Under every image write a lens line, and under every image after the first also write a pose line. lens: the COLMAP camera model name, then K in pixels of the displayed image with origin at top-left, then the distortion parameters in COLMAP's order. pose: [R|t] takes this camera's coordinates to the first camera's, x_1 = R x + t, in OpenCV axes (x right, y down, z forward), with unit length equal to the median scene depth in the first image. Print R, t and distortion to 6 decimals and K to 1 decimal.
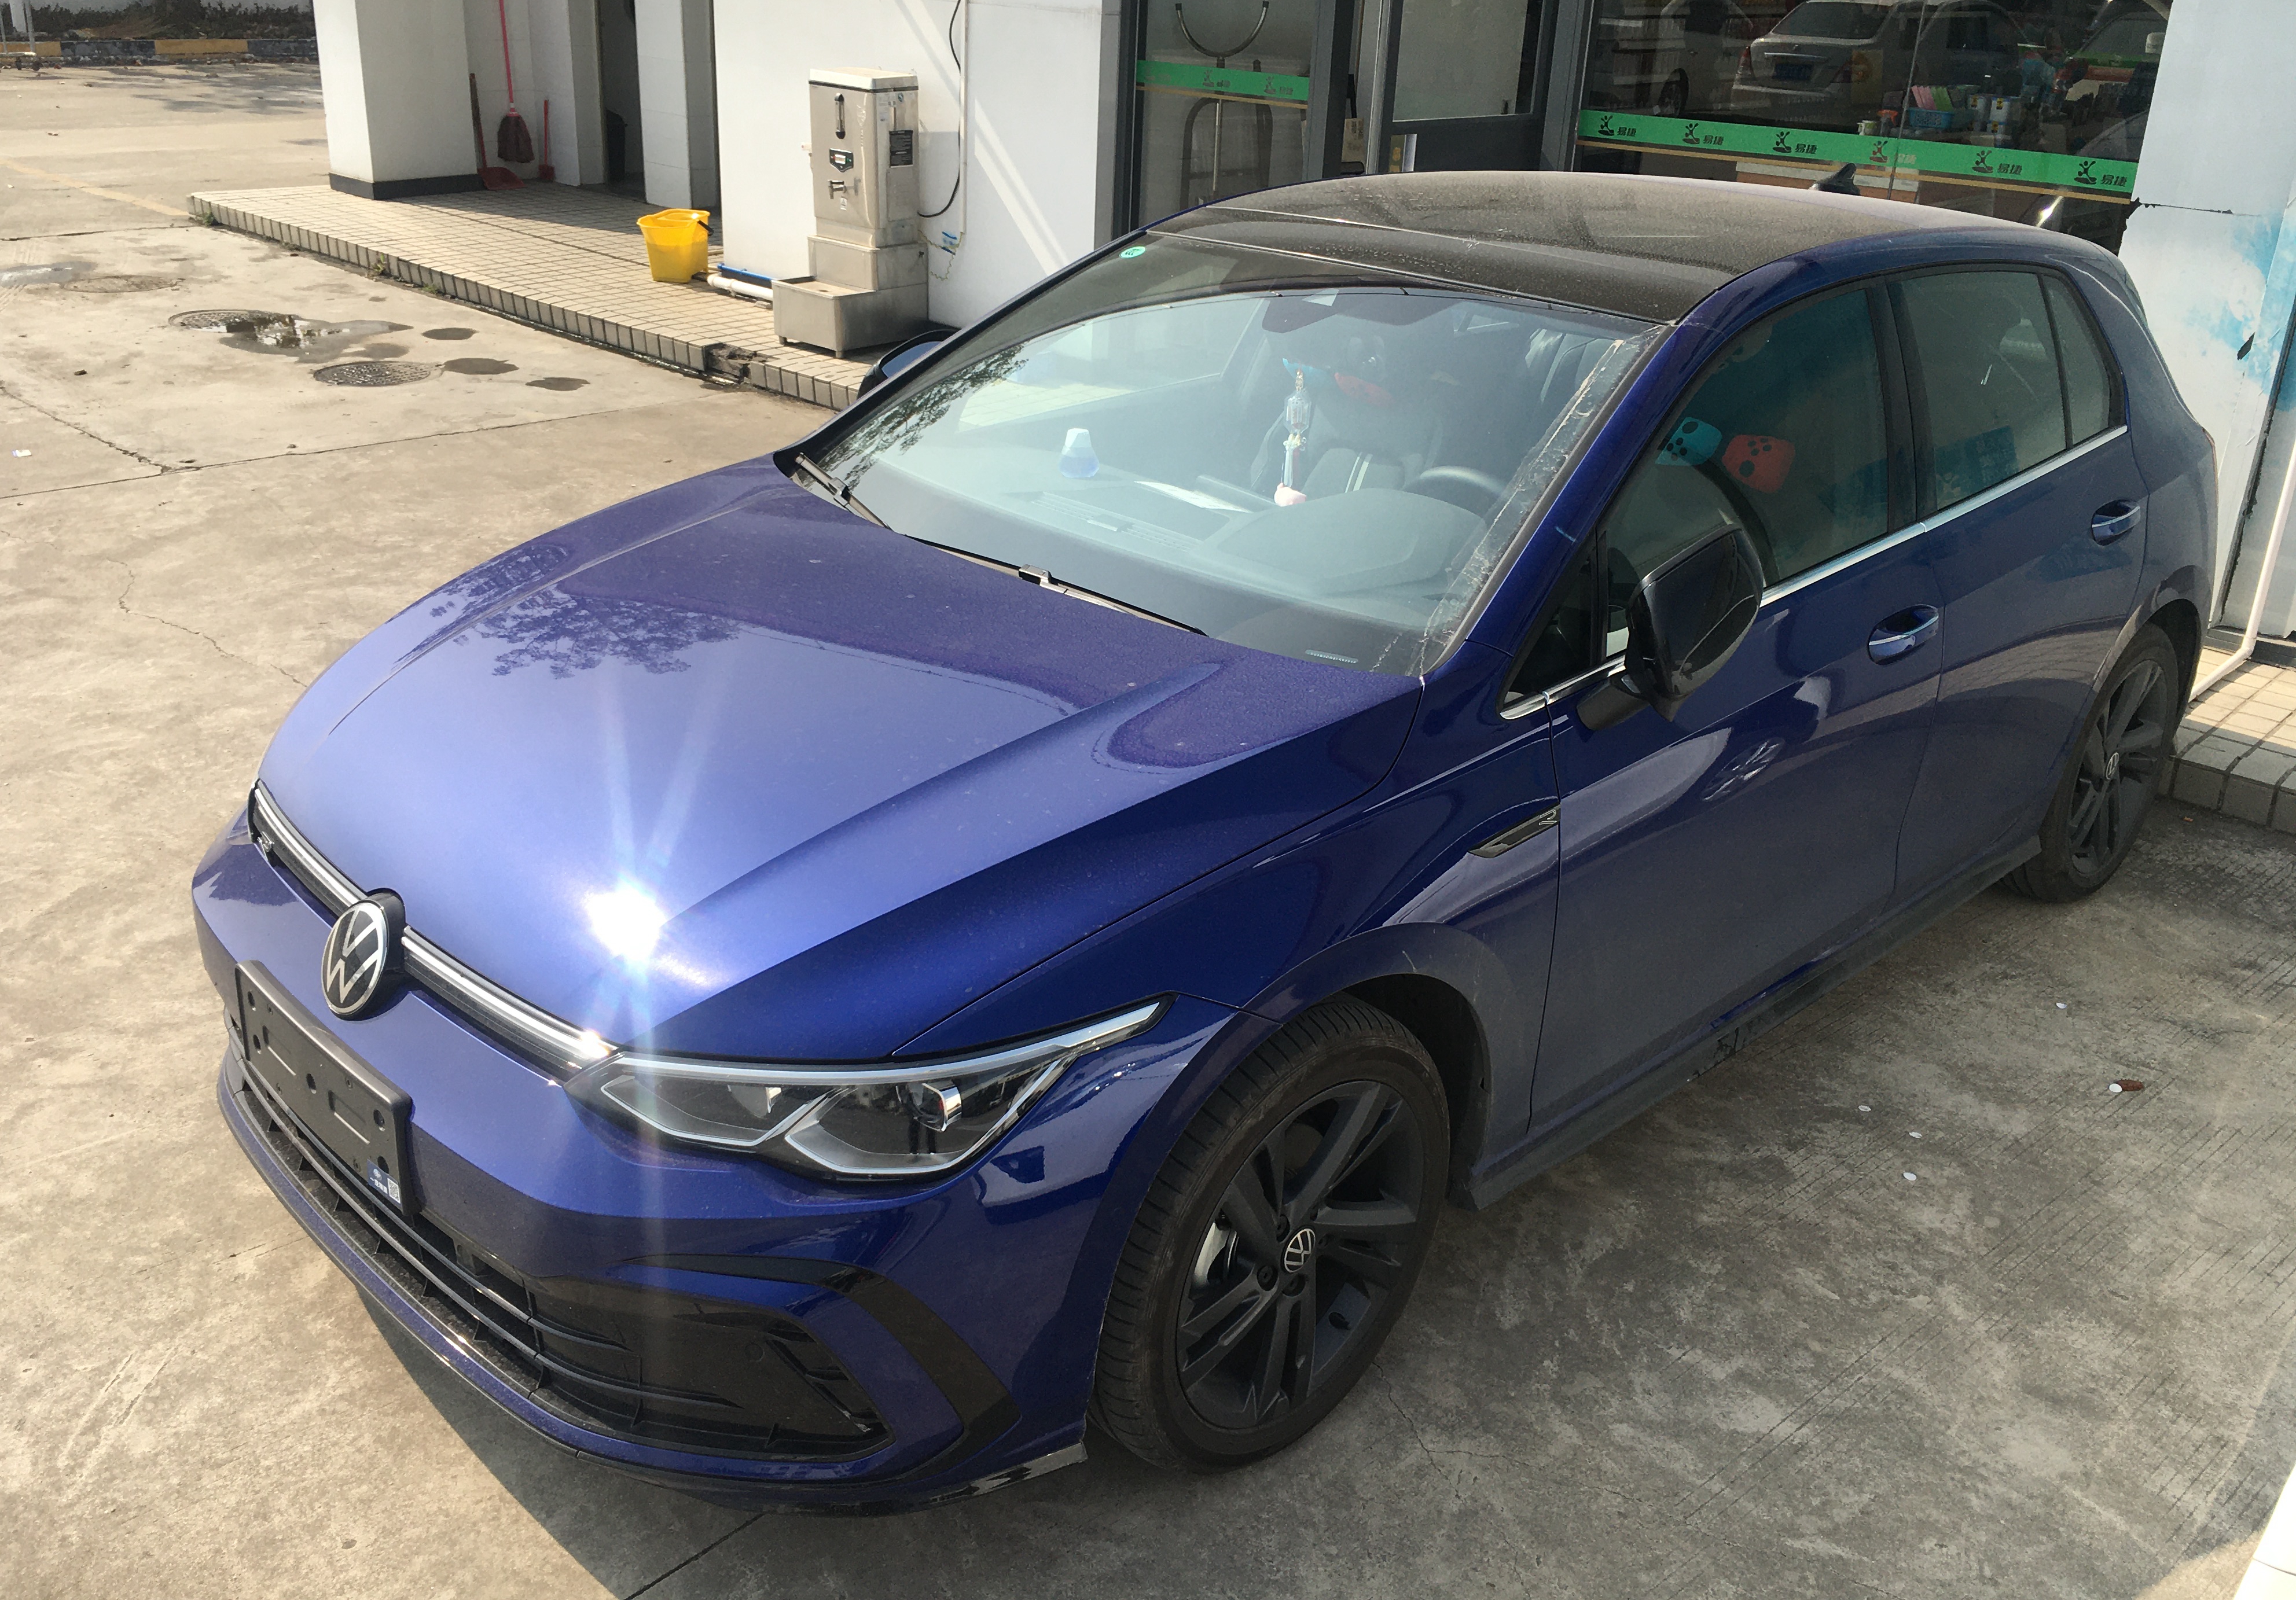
lens RADIAL K [[2033.4, 0, 1147.6], [0, 2033.4, 703.4], [0, 0, 1]] dist [0.009071, -0.001844]
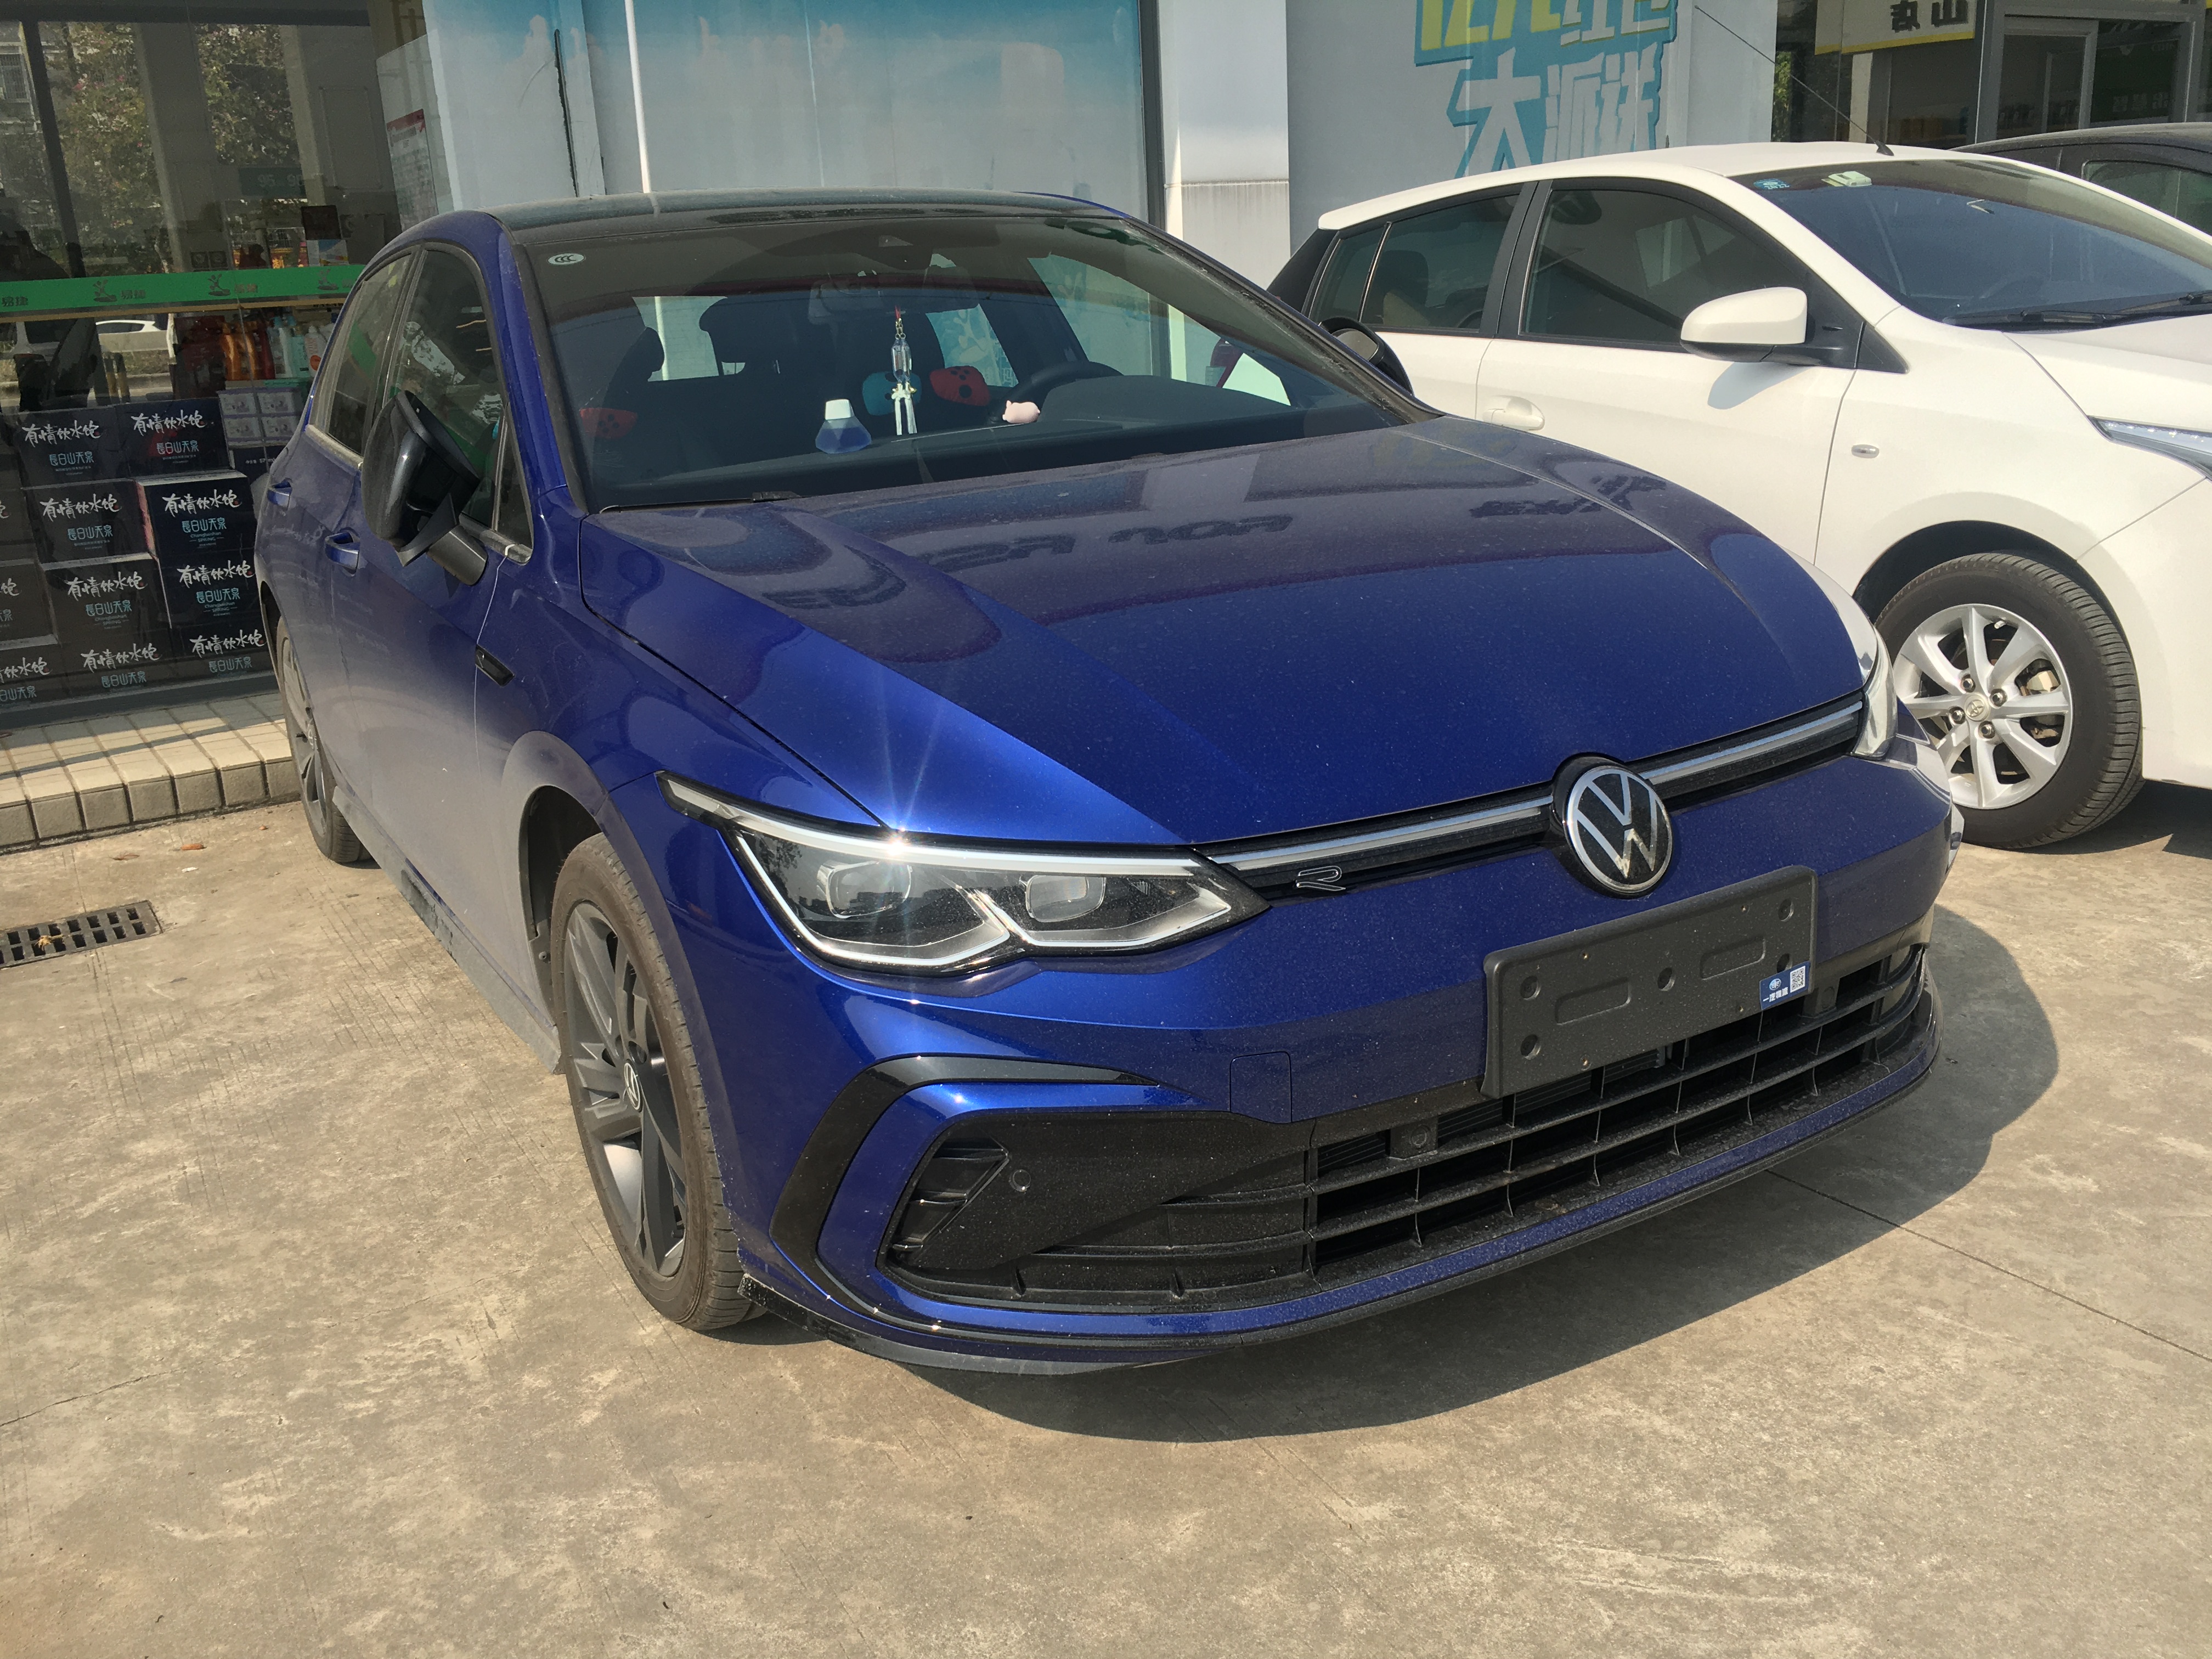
lens RADIAL K [[1904.3, 0, 1106.0], [0, 1904.3, 829.5], [0, 0, 1]] dist [0.015066, 0.005639]
pose [[0.233791, -0.327617, 0.915428, -1.165349], [0.424490, 0.881443, 0.207044, -0.132808], [-0.874728, 0.340185, 0.345144, 0.898805]]
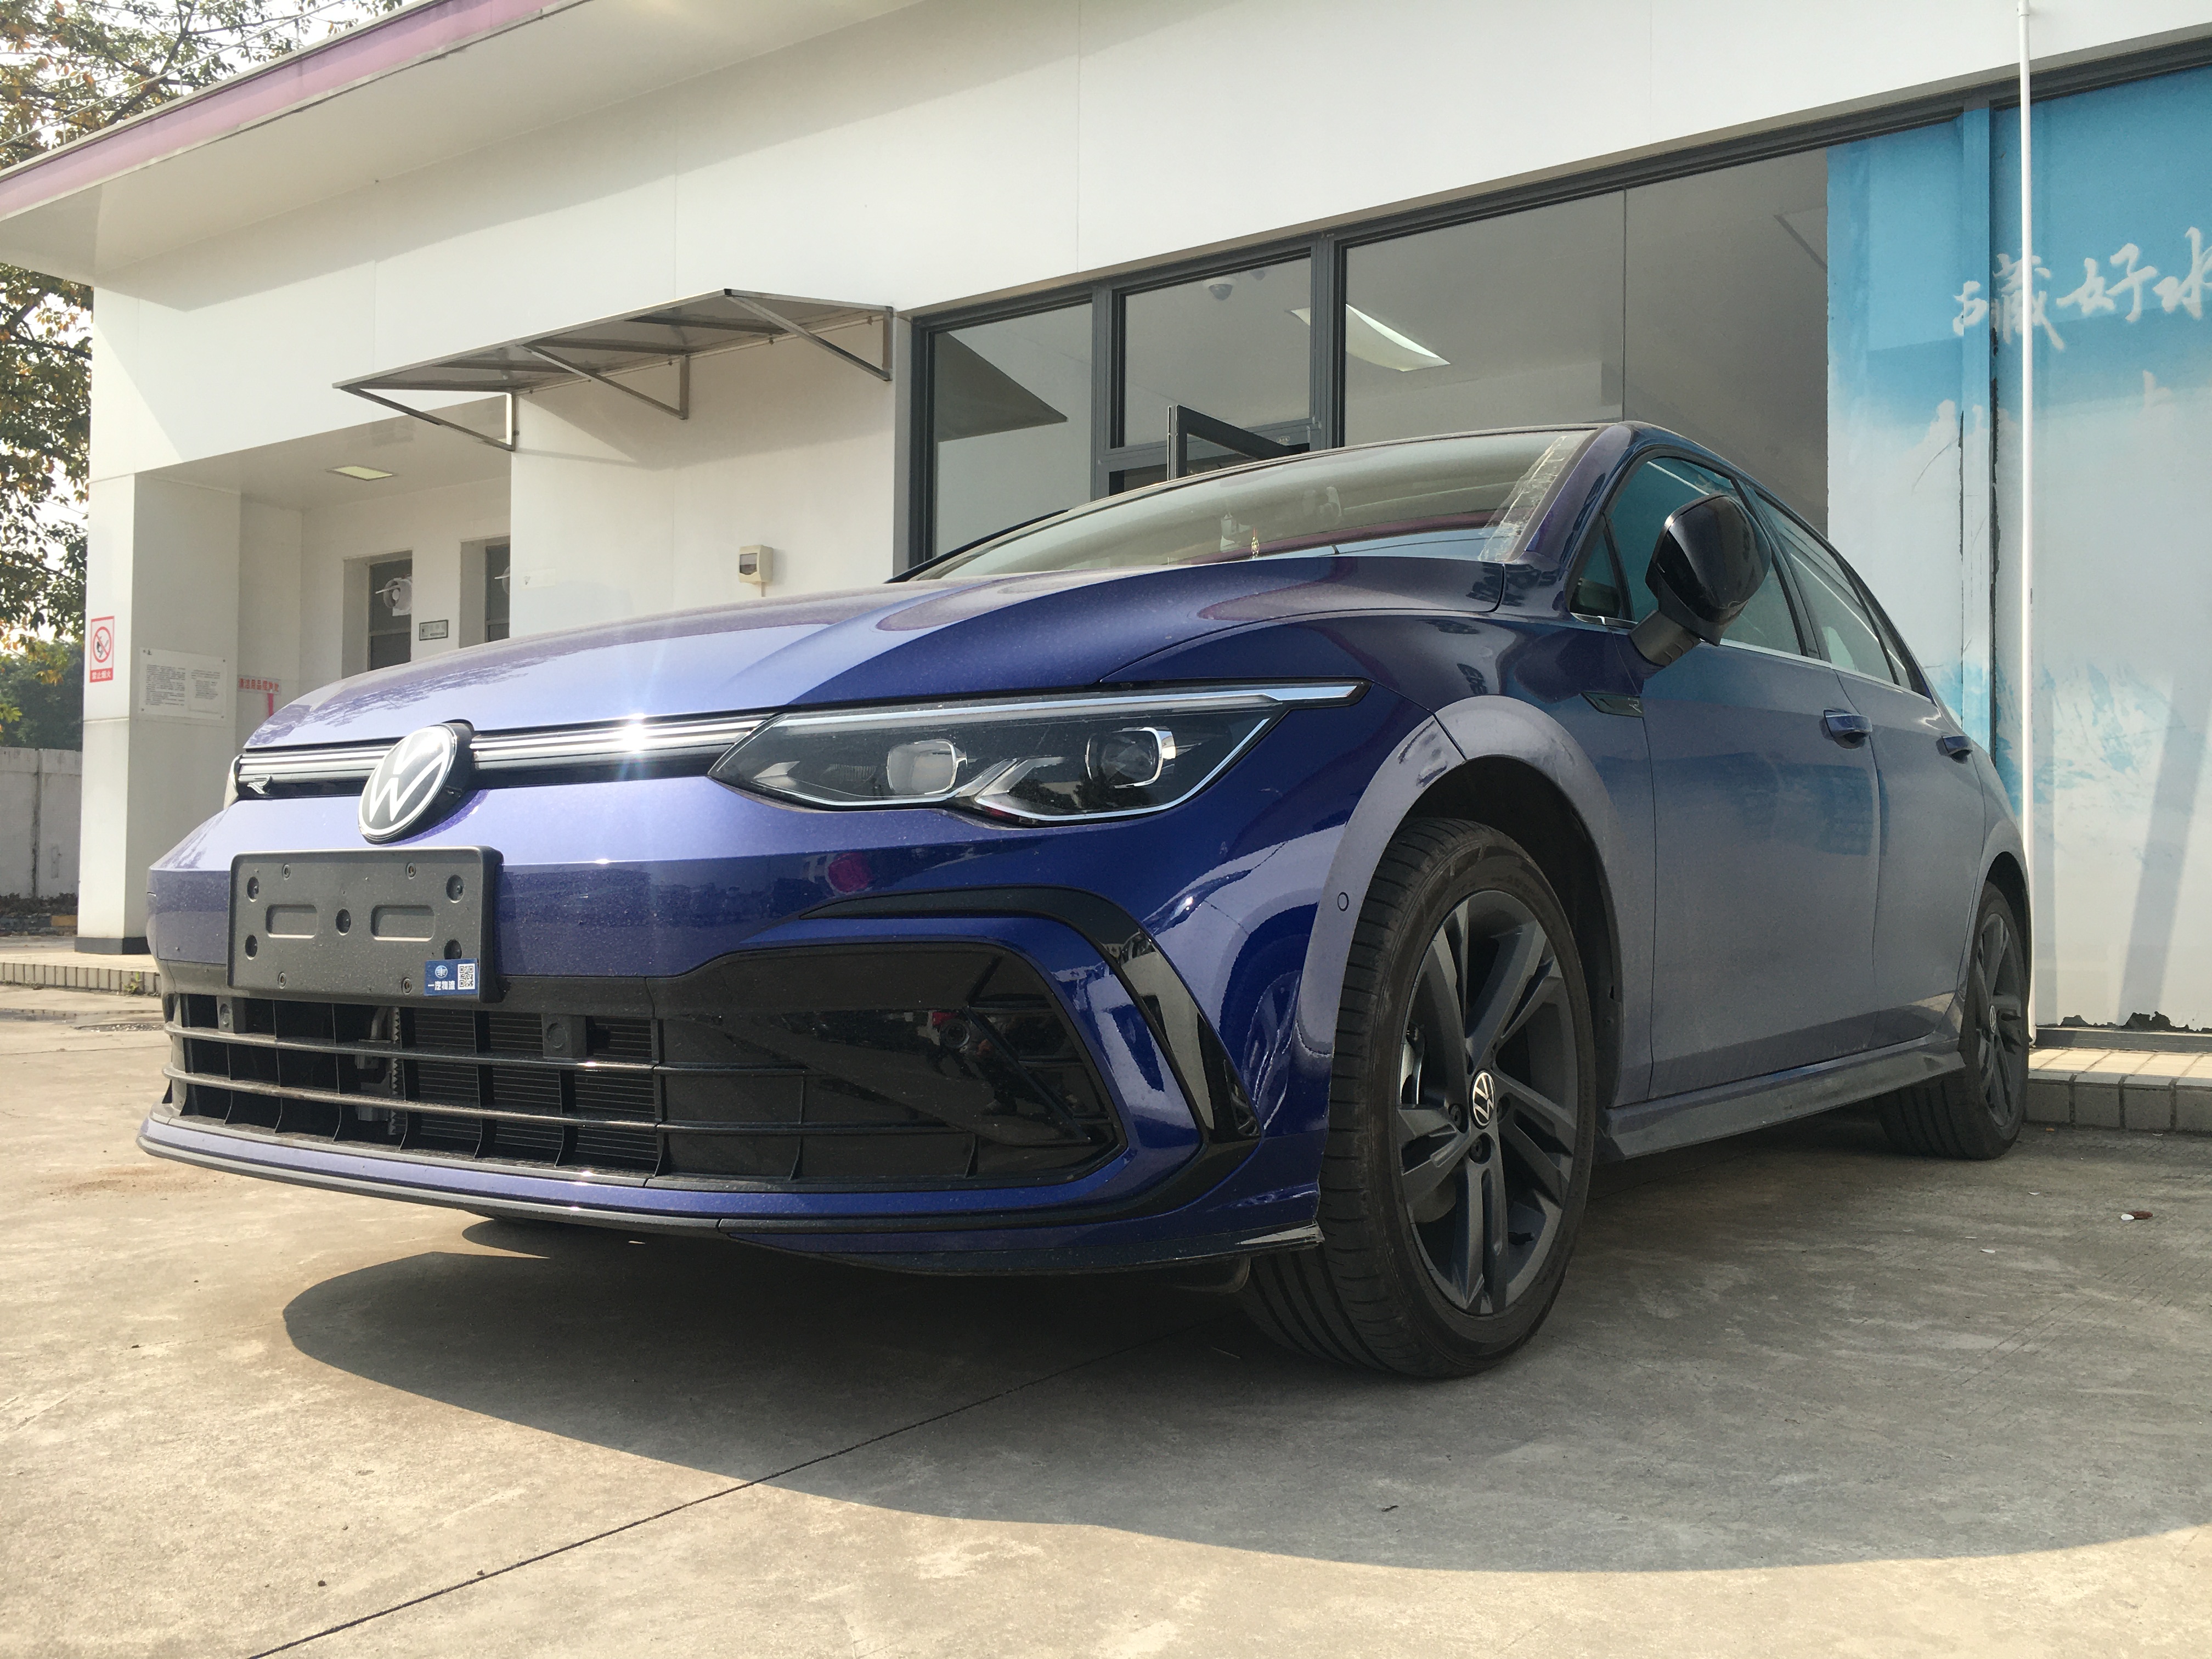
lens RADIAL K [[1904.3, 0, 1106.0], [0, 1904.3, 829.5], [0, 0, 1]] dist [0.015066, 0.005639]
pose [[0.986304, -0.025978, 0.162881, -0.225830], [0.089312, 0.914334, -0.394989, 0.486168], [-0.138666, 0.404126, 0.904132, 0.226547]]
